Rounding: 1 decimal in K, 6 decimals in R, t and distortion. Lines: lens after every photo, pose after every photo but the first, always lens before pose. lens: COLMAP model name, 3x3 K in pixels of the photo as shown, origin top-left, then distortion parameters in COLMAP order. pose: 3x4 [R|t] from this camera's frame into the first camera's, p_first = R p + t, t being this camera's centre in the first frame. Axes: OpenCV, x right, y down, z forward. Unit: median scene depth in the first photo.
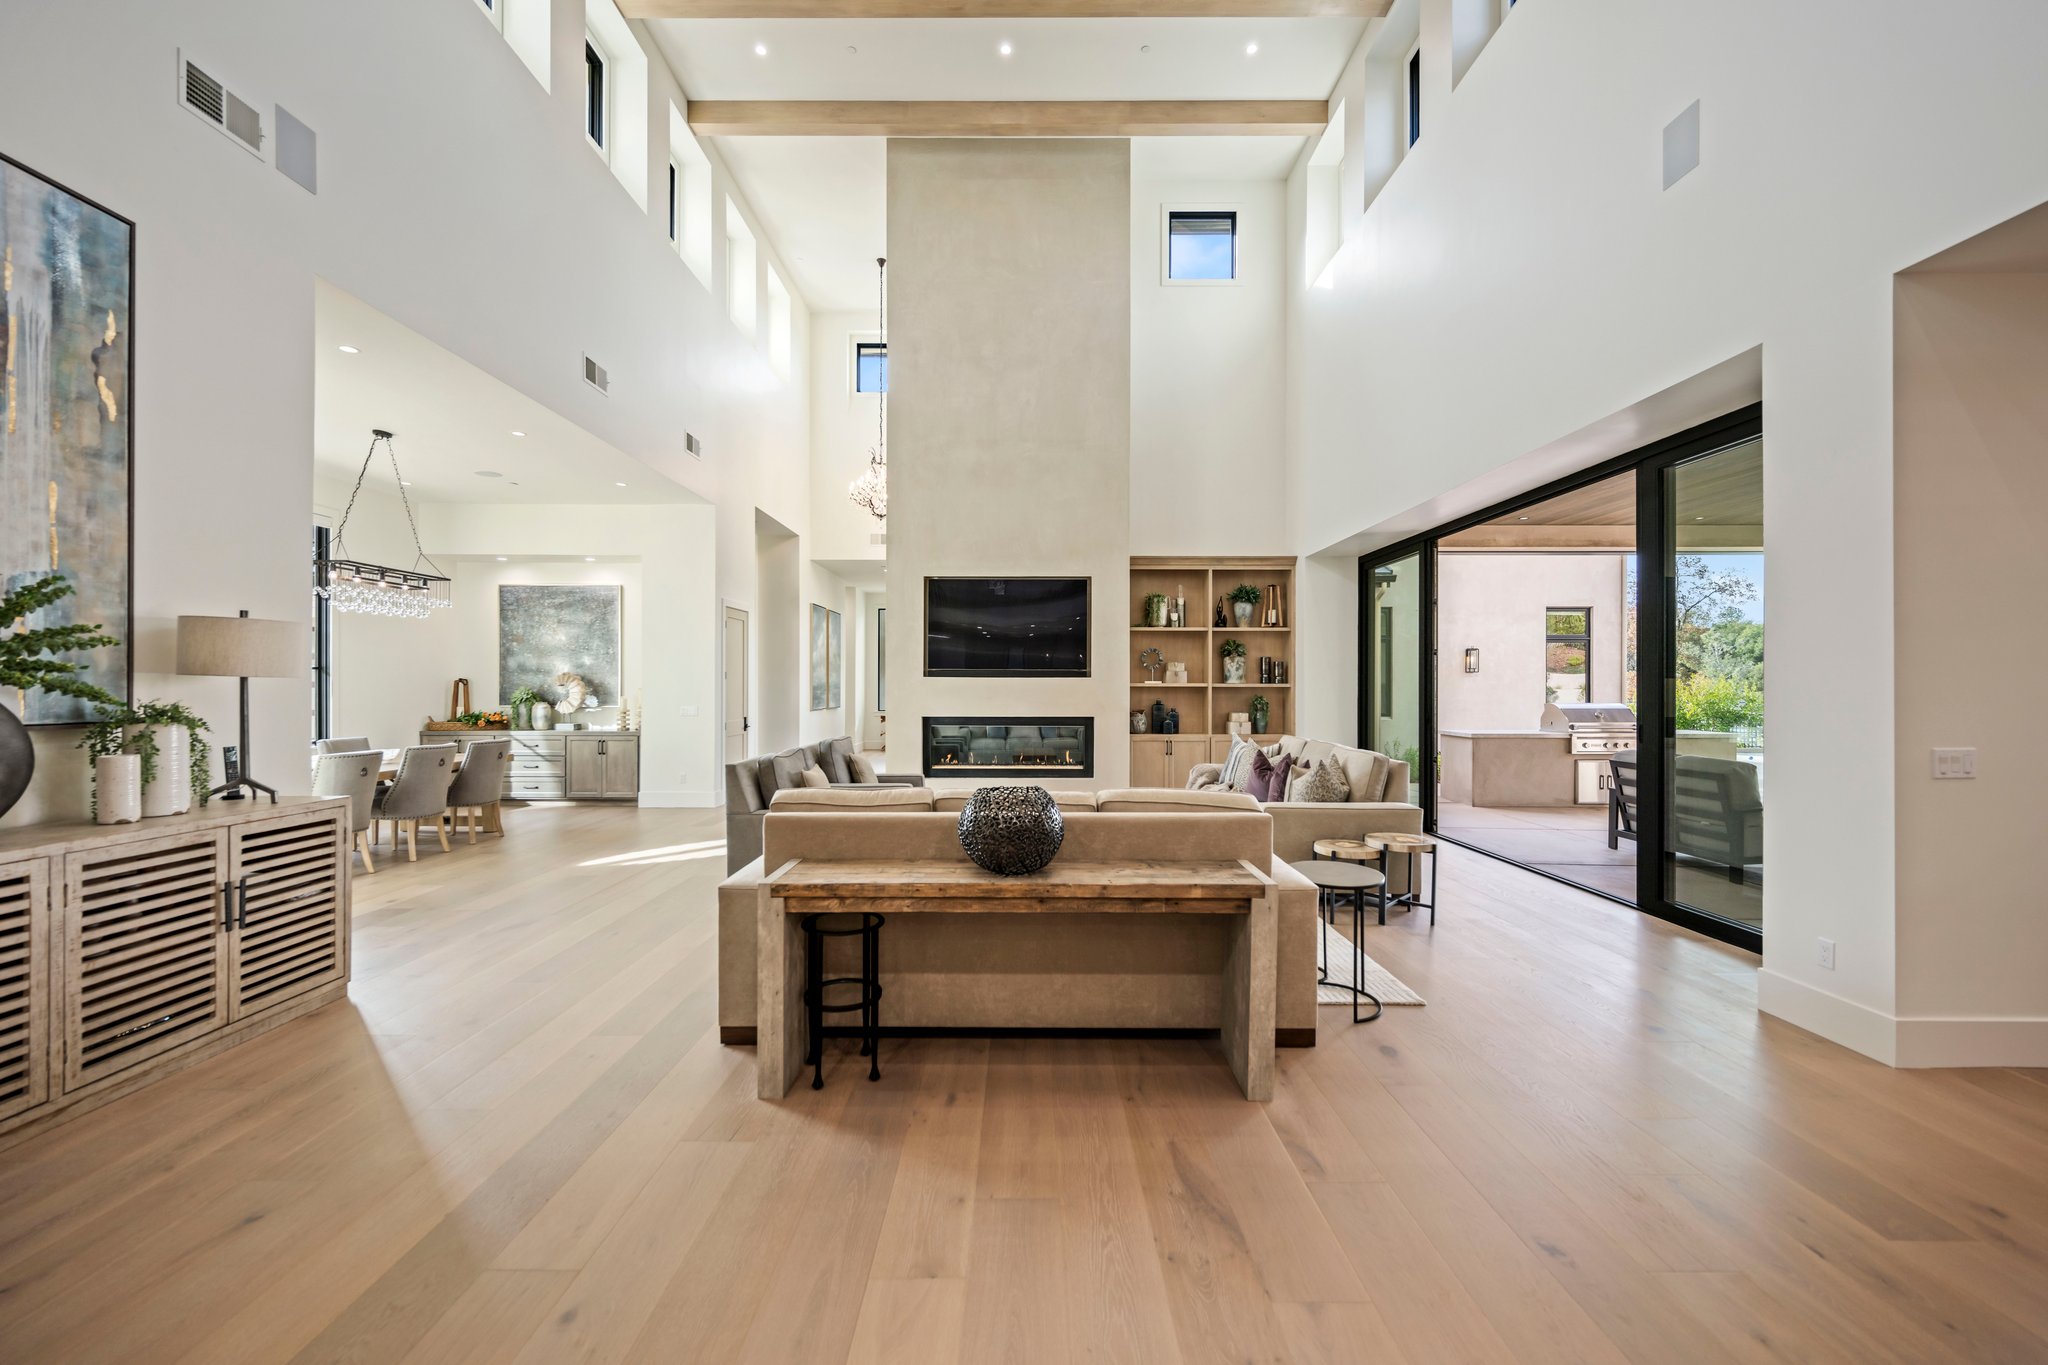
lens RADIAL K [[802.1, 0, 1022.8], [0, 802.1, 688.3], [0, 0, 1]] dist [0.000359, -0.000075]
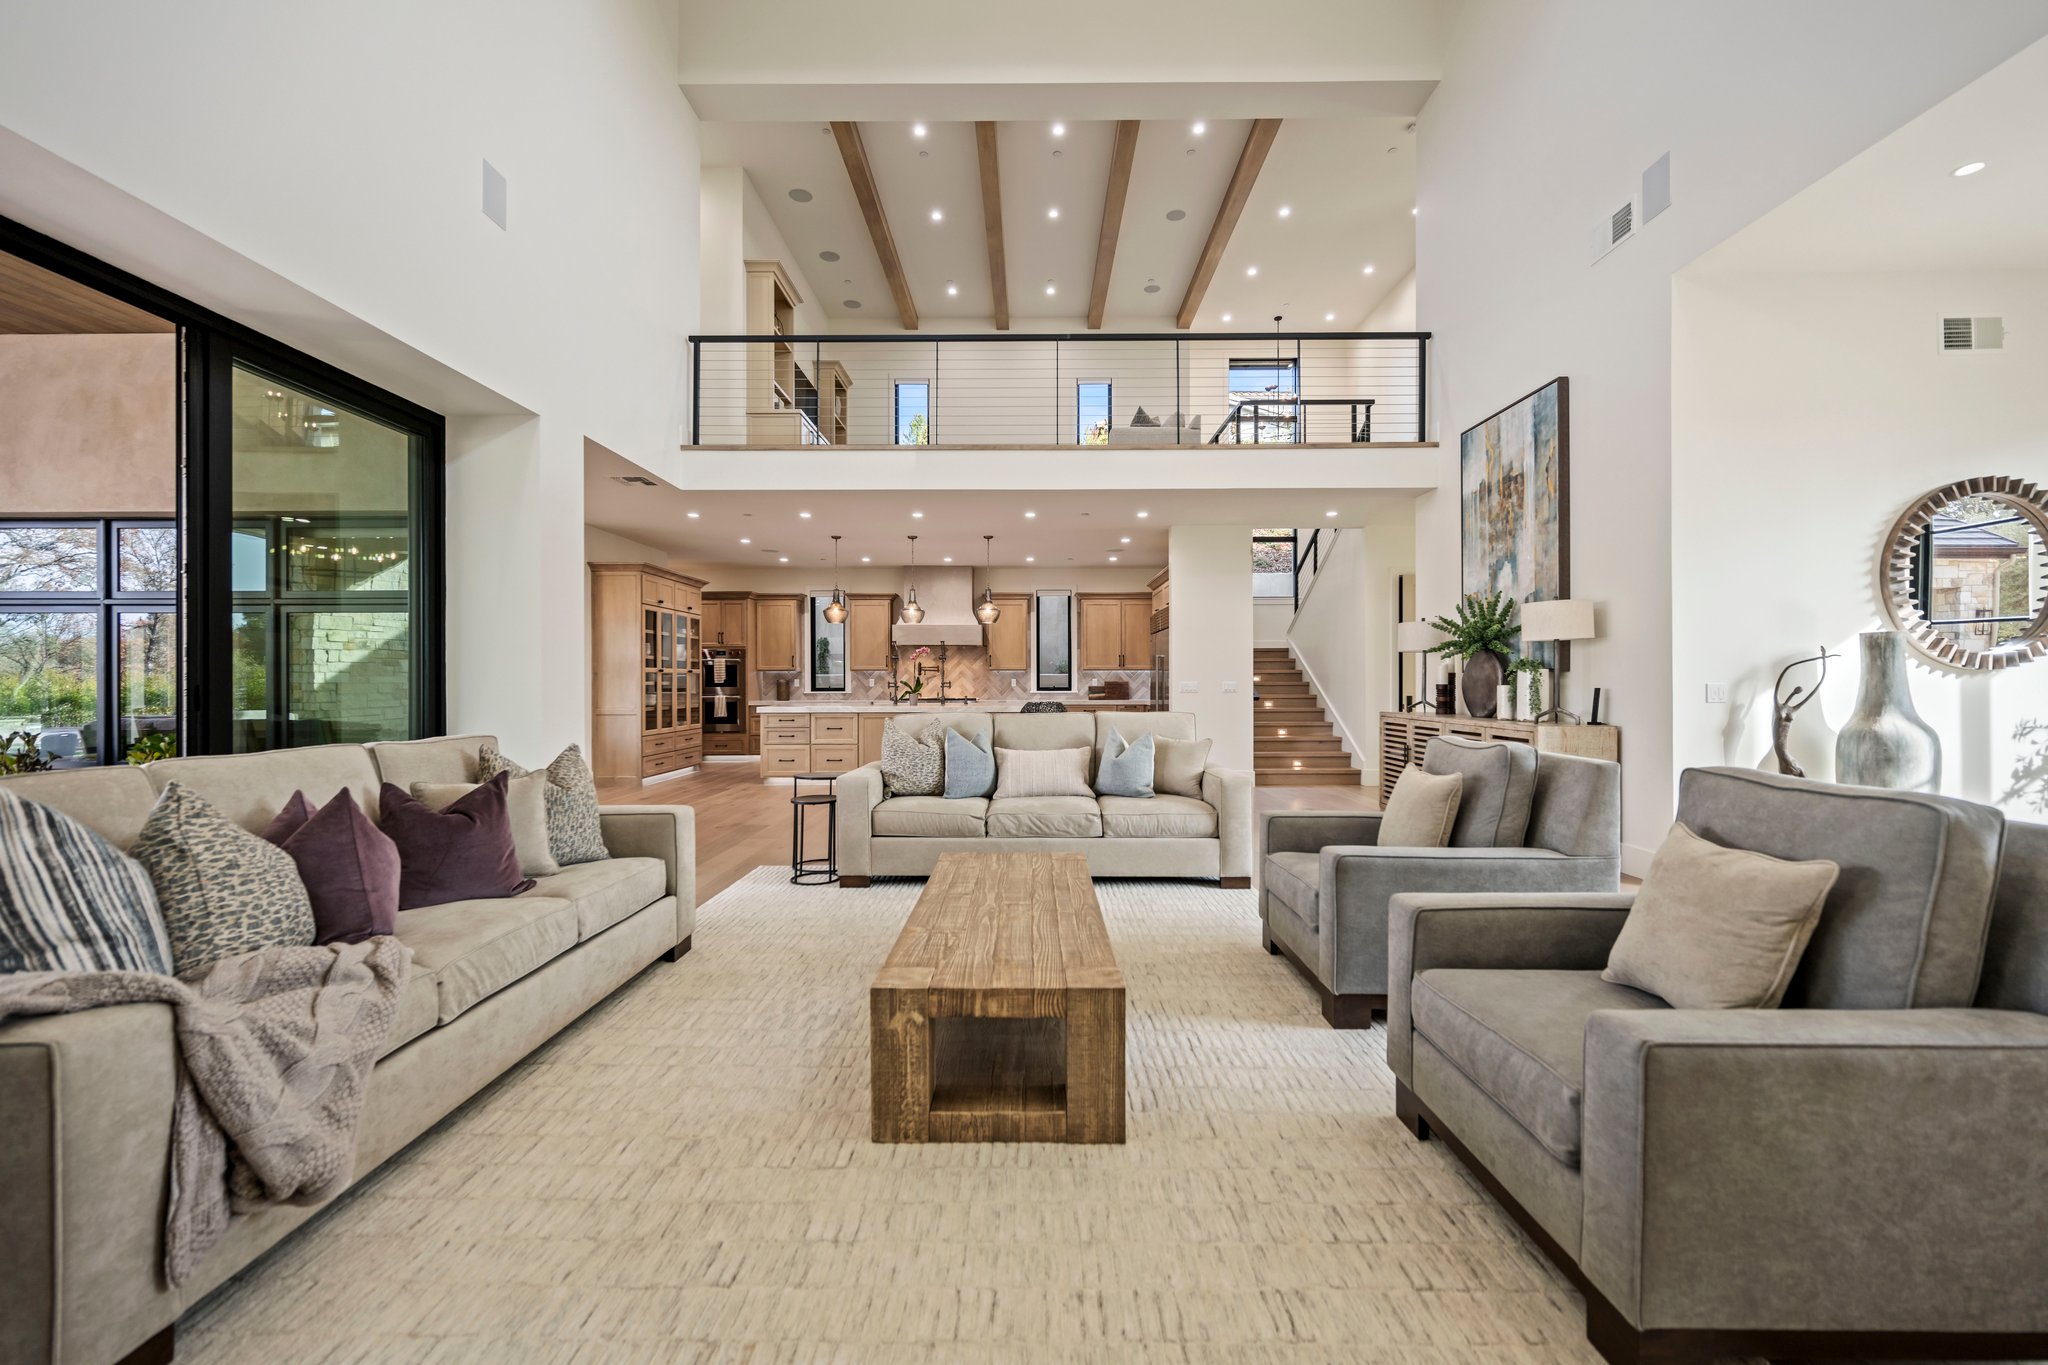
lens RADIAL K [[809.6, 0, 1024.0], [0, 809.6, 682.5], [0, 0, 1]] dist [0.001695, -0.000070]
pose [[-0.999996, 0.001359, 0.002644, 0.008325], [0.001358, 0.999999, -0.000177, 0.022383], [-0.002644, -0.000174, -0.999996, 0.899112]]
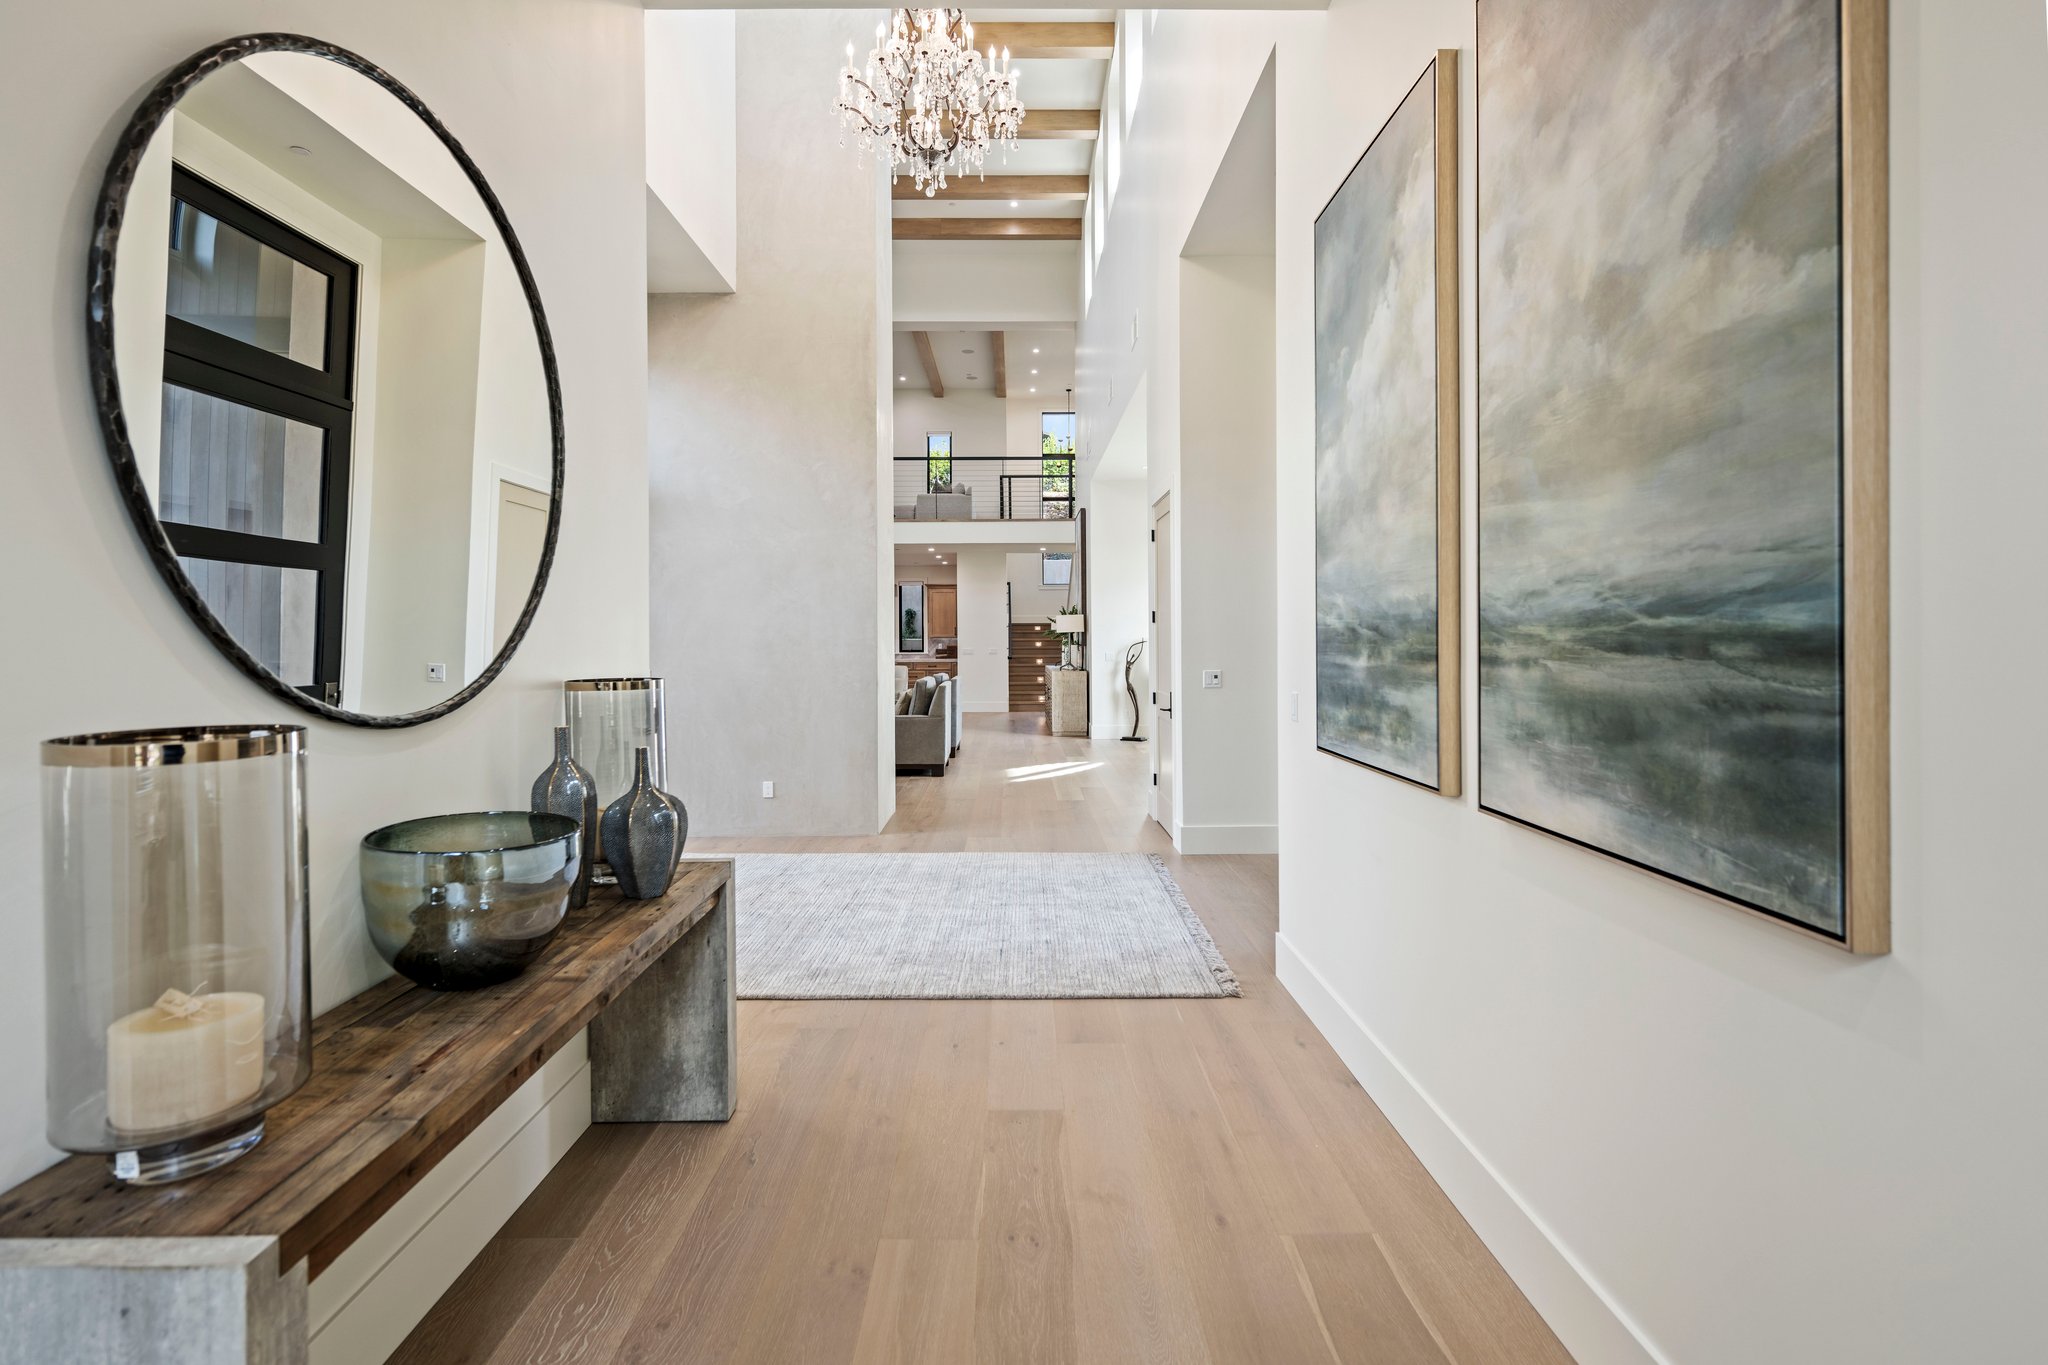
lens RADIAL K [[943.4, 0, 1019.4], [0, 943.4, 644.2], [0, 0, 1]] dist [0.000748, 0.000037]
pose [[-0.999933, 0.002637, -0.011270, -0.258528], [0.002547, 0.999965, 0.008010, 0.000474], [0.011290, 0.007981, -0.999904, 1.753505]]
